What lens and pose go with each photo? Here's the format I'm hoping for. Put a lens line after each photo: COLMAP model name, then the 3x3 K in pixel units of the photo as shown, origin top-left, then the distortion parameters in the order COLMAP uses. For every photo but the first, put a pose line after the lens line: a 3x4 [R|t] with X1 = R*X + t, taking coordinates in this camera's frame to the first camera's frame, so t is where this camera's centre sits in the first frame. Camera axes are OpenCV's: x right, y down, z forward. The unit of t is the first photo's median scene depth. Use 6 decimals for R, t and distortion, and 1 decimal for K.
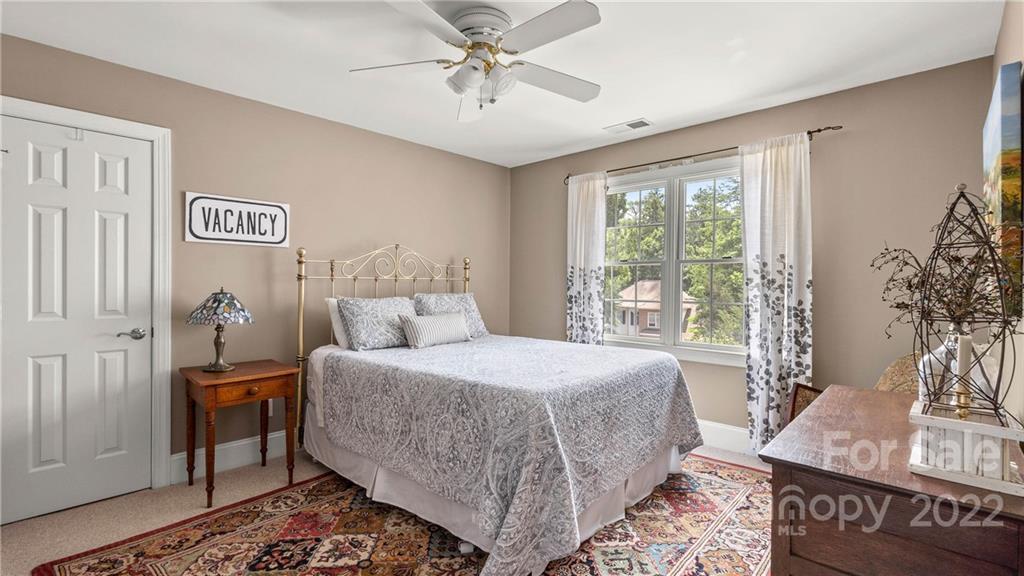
lens RADIAL K [[474.3, 0, 509.7], [0, 474.3, 293.4], [0, 0, 1]] dist [-0.005721, -0.000151]
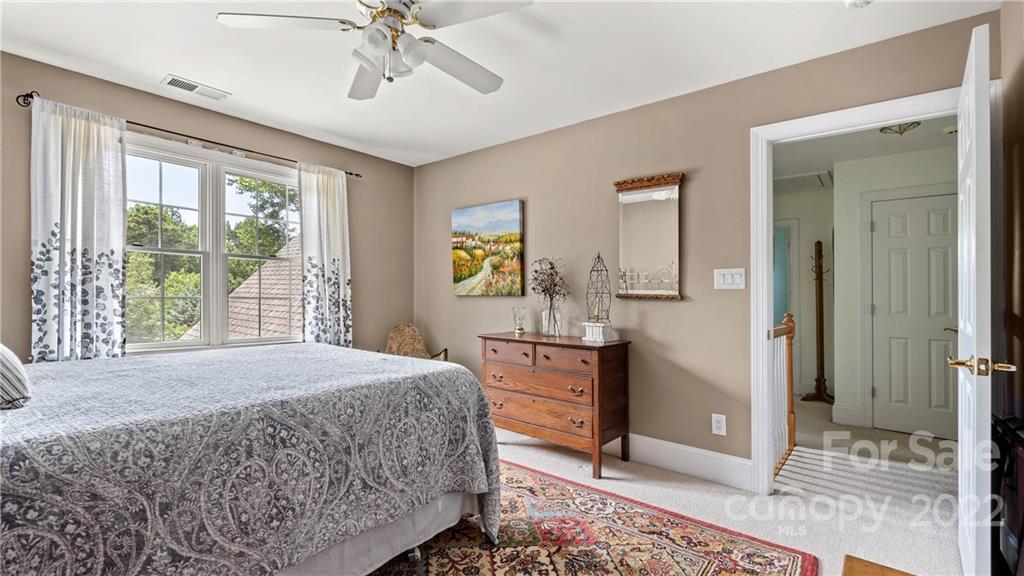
lens RADIAL K [[447.5, 0, 510.0], [0, 447.5, 289.6], [0, 0, 1]] dist [-0.006843, 0.000990]
pose [[-0.077731, 0.009174, 0.996932, -0.646765], [0.004931, 0.999949, -0.008818, 0.014561], [-0.996962, 0.004230, -0.077773, 0.575013]]
